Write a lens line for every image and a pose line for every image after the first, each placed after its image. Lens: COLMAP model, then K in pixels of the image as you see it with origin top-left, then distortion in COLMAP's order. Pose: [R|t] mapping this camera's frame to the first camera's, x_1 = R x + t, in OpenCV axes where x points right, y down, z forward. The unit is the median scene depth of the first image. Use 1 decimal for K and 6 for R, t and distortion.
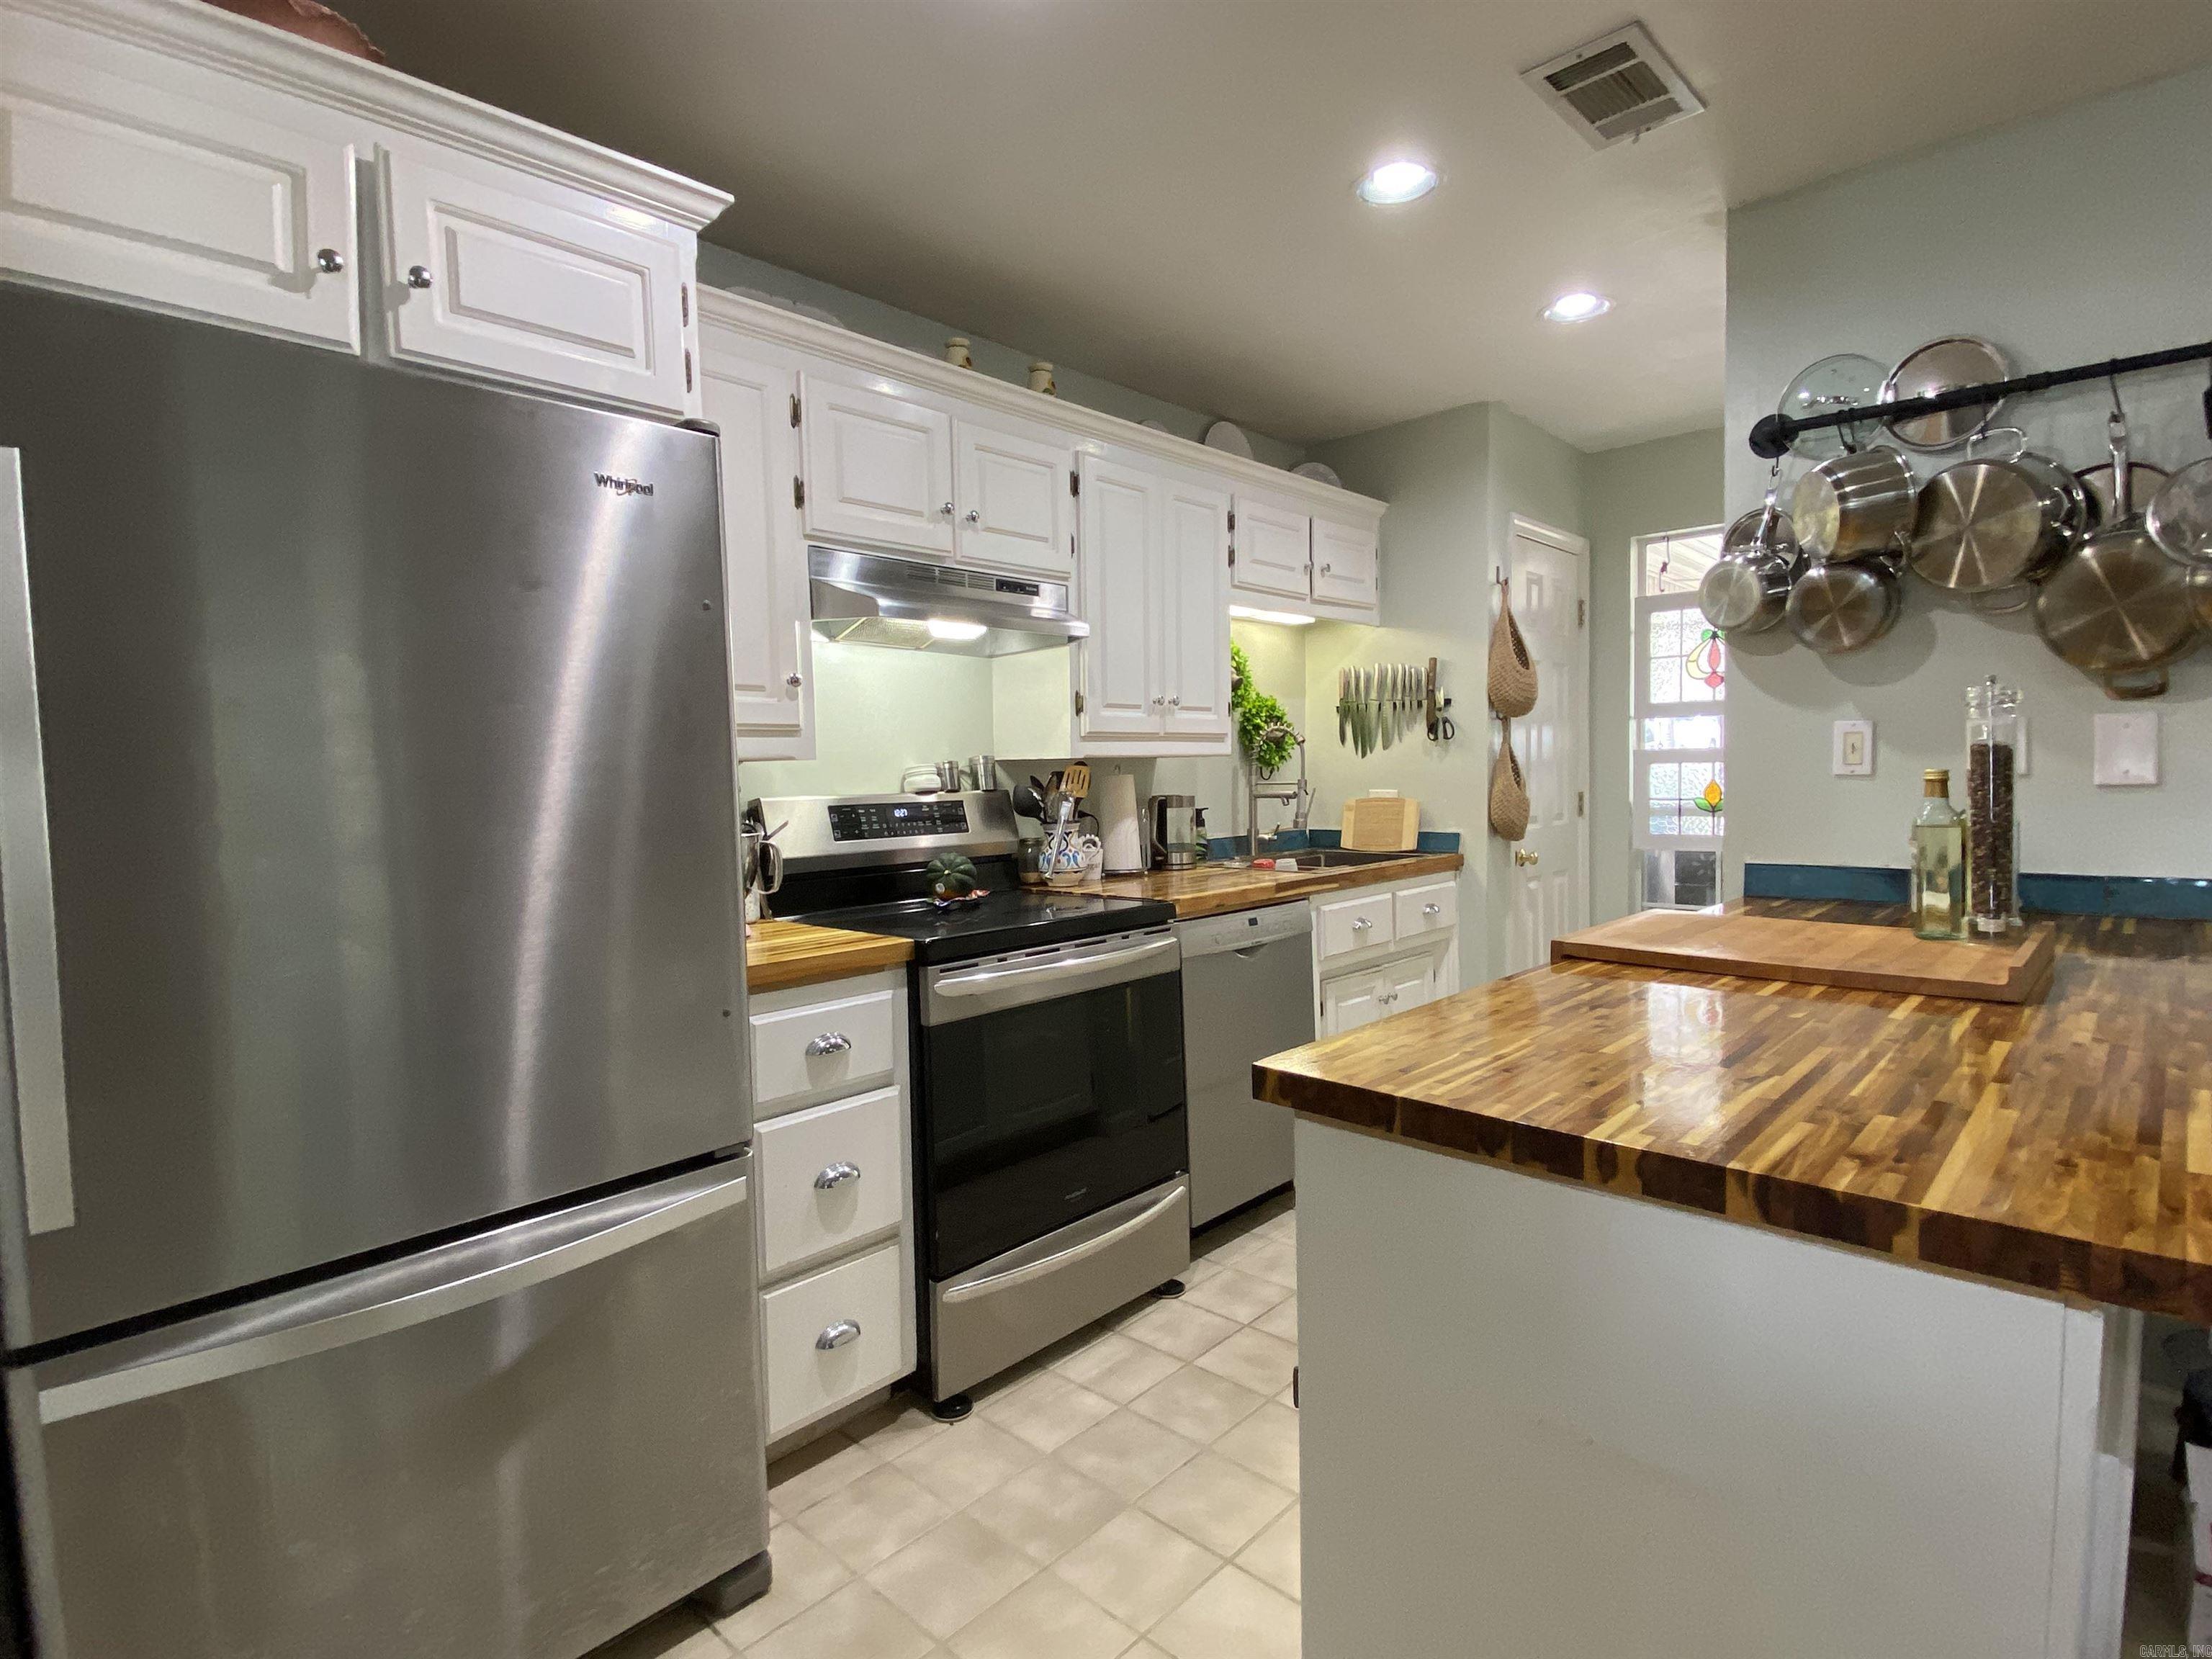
lens RADIAL K [[1096.7, 0, 1087.0], [0, 1096.7, 826.1], [0, 0, 1]] dist [0.023411, -0.005910]
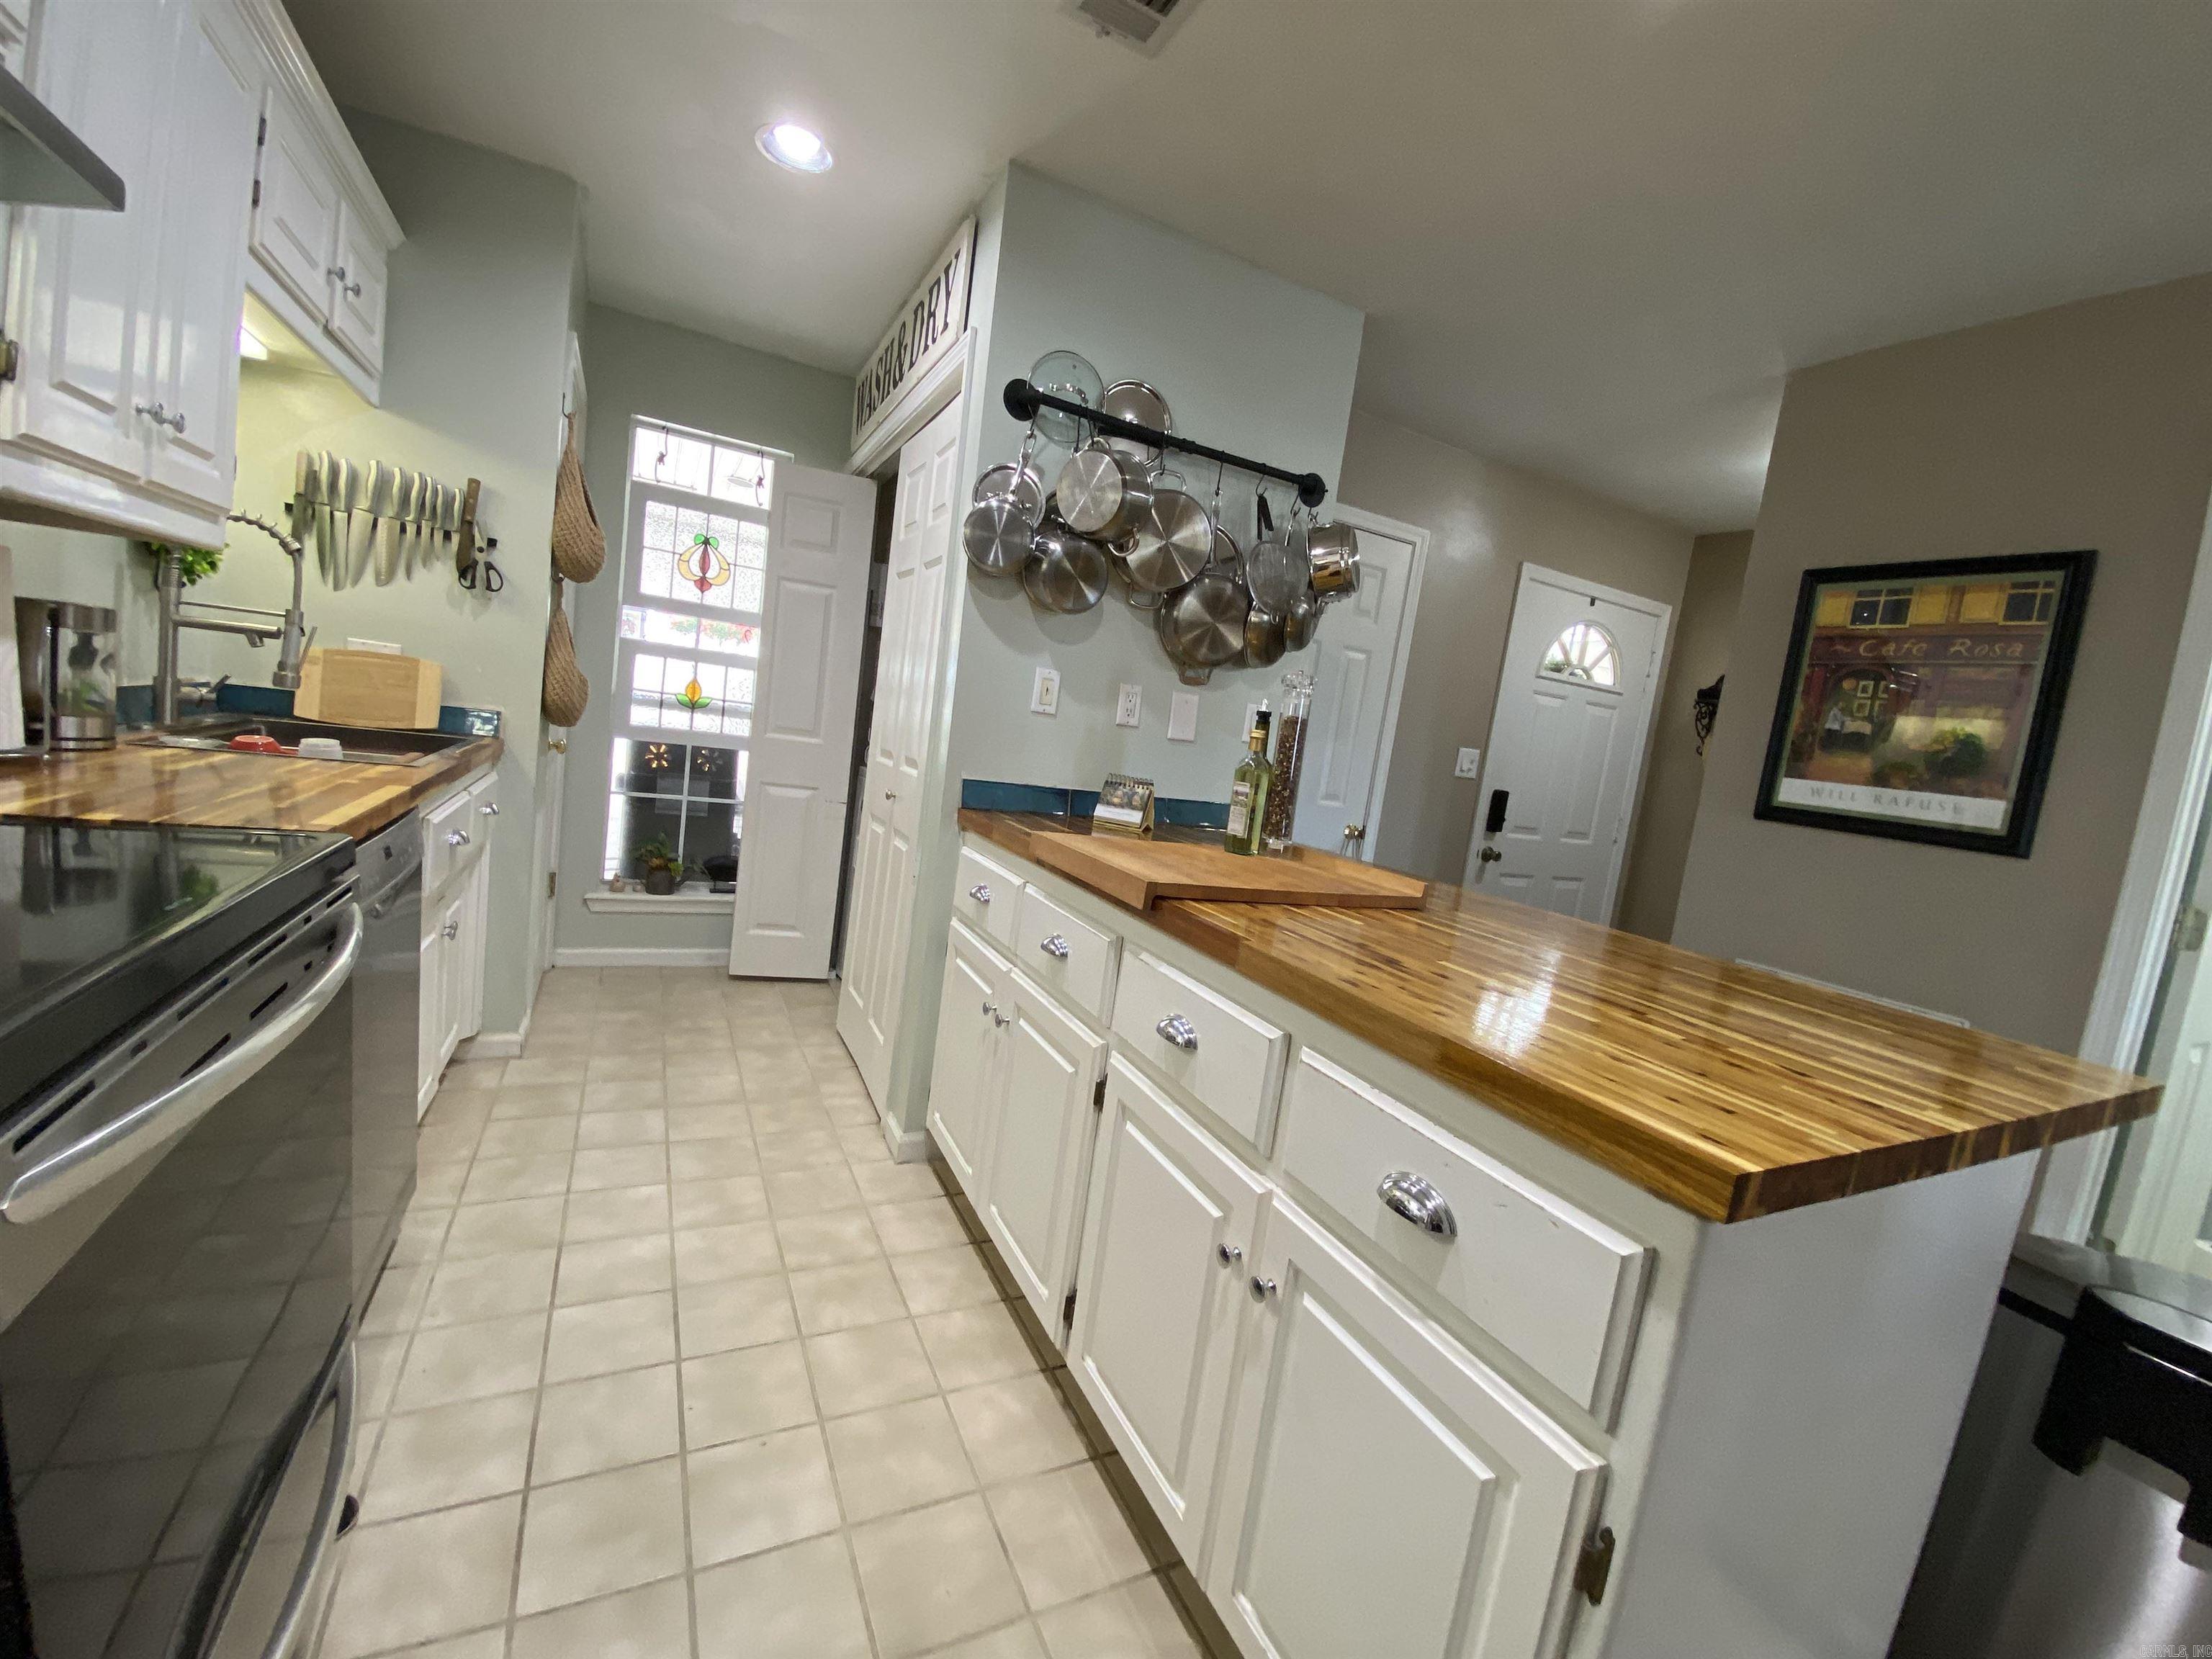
lens RADIAL K [[896.0, 0, 1102.1], [0, 896.0, 820.5], [0, 0, 1]] dist [0.012808, -0.015582]
pose [[0.320822, -0.034205, 0.946522, -0.220932], [-0.092677, 0.993418, 0.067313, 0.000440], [-0.942595, -0.109316, 0.315540, 0.549985]]
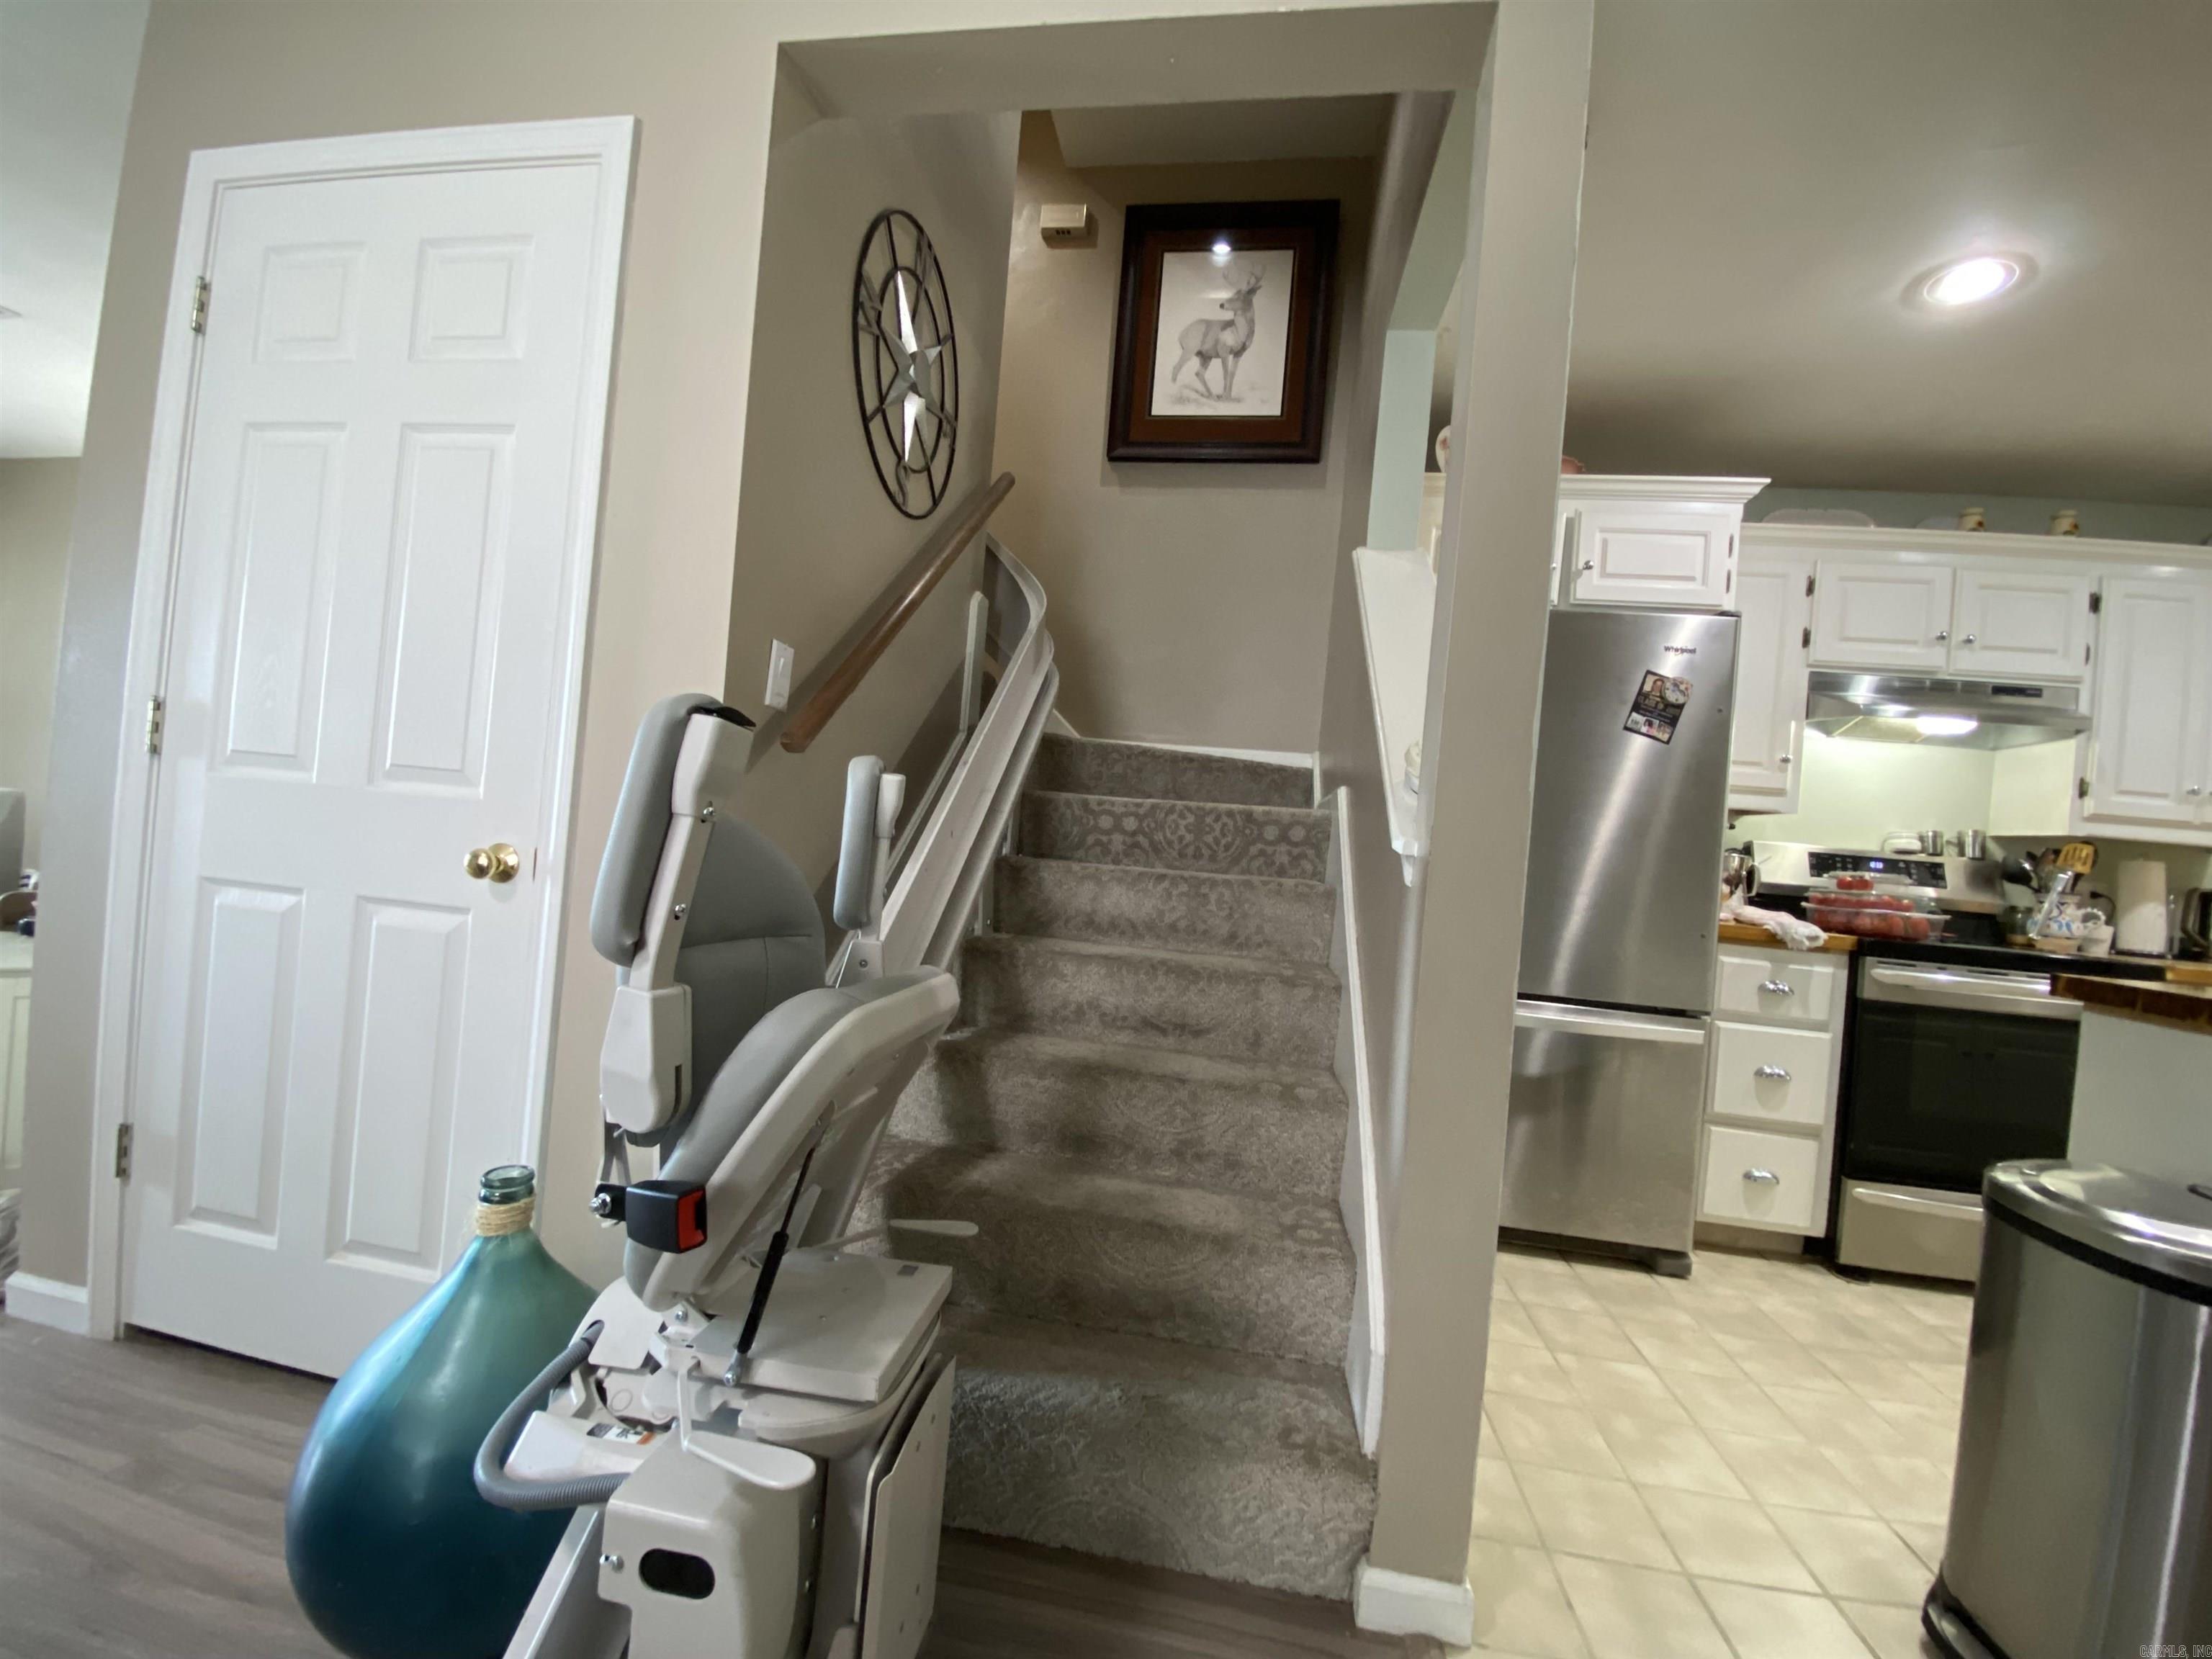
lens RADIAL K [[896.0, 0, 1105.3], [0, 896.0, 829.9], [0, 0, 1]] dist [0.012808, -0.015582]
pose [[0.581810, 0.069976, -0.810309, 0.176405], [-0.139019, 0.990186, -0.014307, 0.099097], [0.801356, 0.120972, 0.585828, -0.416680]]
